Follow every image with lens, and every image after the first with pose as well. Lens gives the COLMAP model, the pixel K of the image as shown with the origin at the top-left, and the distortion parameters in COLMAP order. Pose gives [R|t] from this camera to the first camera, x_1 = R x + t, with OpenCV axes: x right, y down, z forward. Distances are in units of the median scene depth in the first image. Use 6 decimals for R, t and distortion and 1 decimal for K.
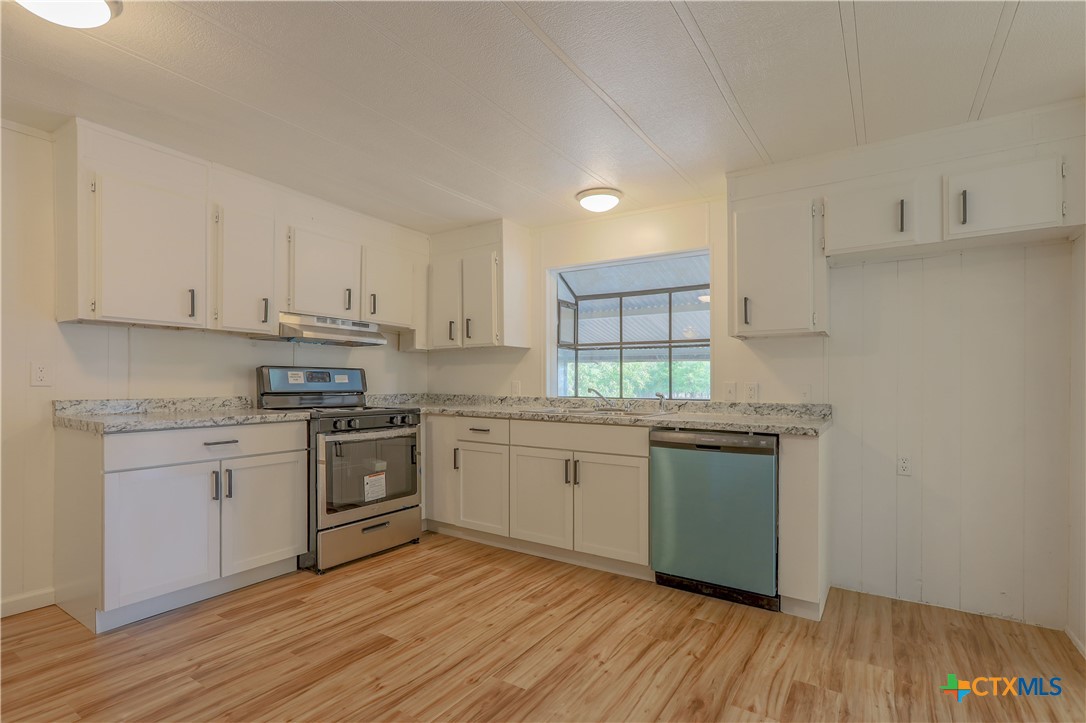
lens RADIAL K [[507.7, 0, 537.0], [0, 507.7, 370.3], [0, 0, 1]] dist [0.002991, -0.000533]
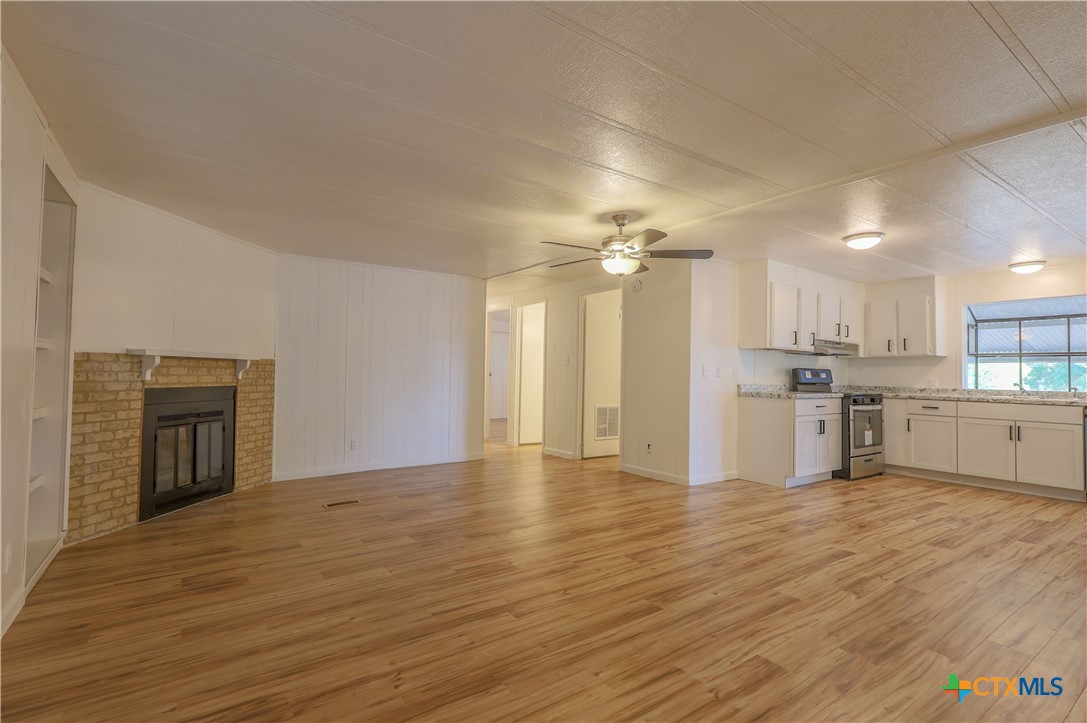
lens RADIAL K [[508.2, 0, 551.0], [0, 508.2, 352.6], [0, 0, 1]] dist [0.002991, -0.000533]
pose [[0.936593, -0.006660, -0.350356, -0.674223], [-0.002034, 0.999699, -0.024440, -0.017188], [0.350413, 0.023602, 0.936298, -0.961515]]
